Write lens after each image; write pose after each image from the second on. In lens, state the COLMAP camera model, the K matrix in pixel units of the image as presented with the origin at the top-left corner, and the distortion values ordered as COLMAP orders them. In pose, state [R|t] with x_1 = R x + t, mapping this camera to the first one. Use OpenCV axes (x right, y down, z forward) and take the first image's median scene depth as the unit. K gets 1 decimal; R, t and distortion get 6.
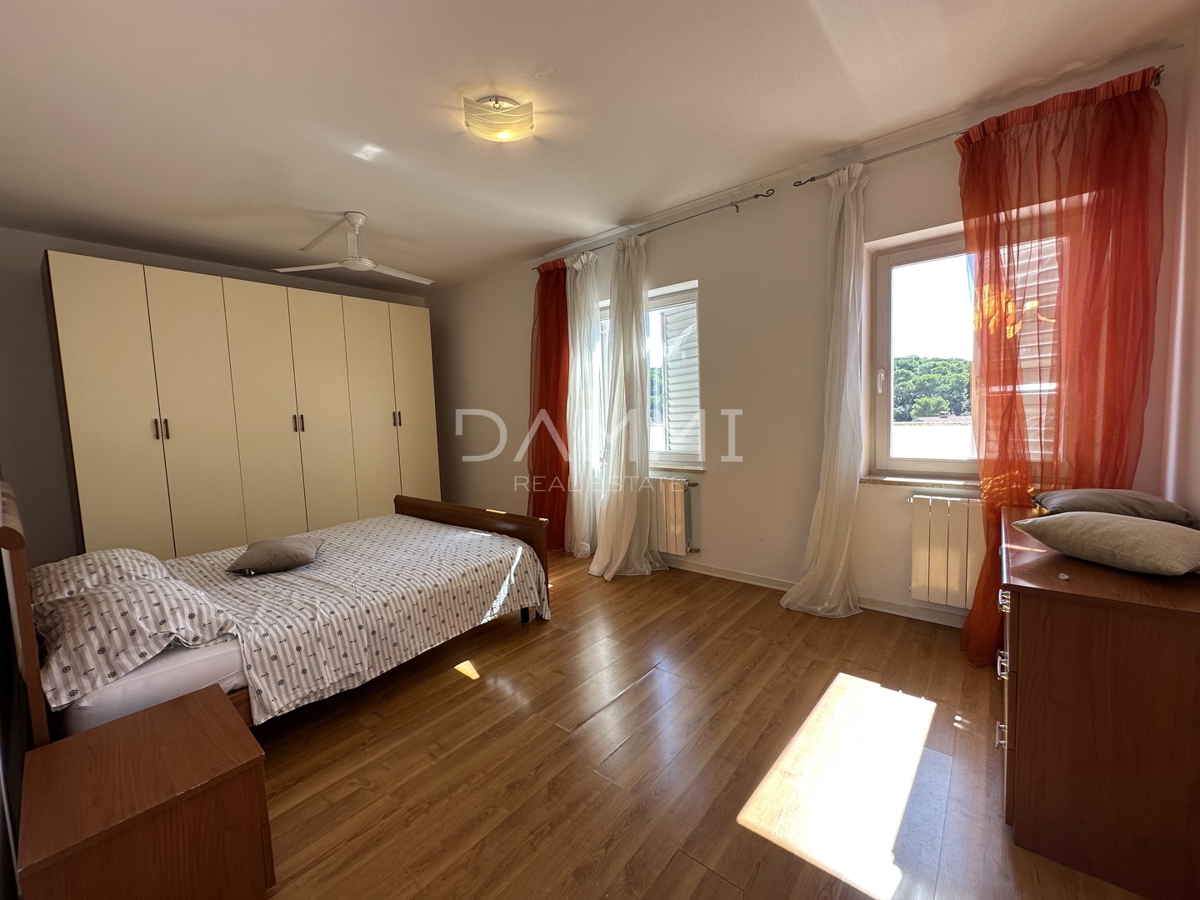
lens RADIAL K [[476.2, 0, 603.1], [0, 476.2, 449.2], [0, 0, 1]] dist [0.002971, 0.000648]
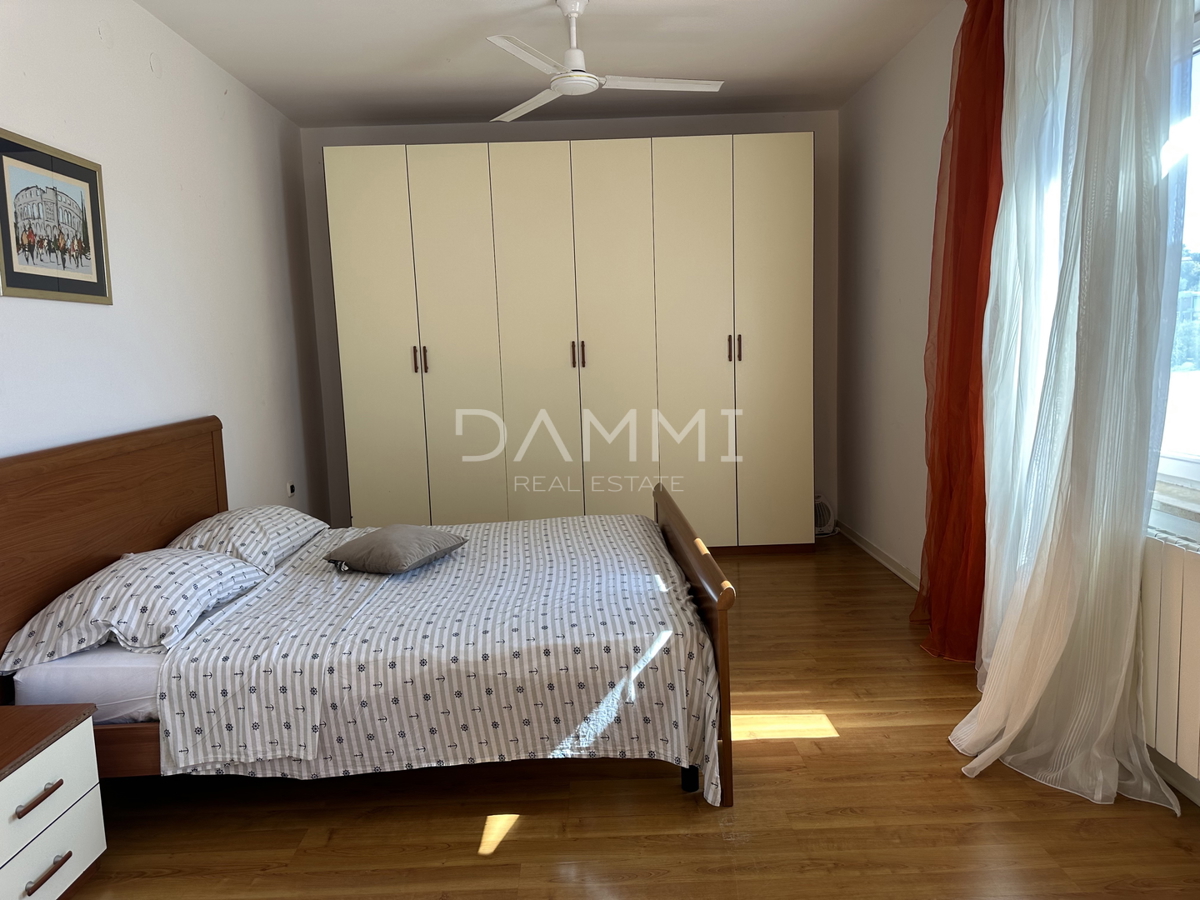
lens RADIAL K [[843.0, 0, 604.8], [0, 843.0, 446.8], [0, 0, 1]] dist [0.029206, -0.031434]
pose [[0.649079, 0.100380, -0.754070, 0.504622], [-0.050586, 0.994757, 0.088877, -0.060784], [0.759038, -0.019543, 0.650753, 0.519316]]
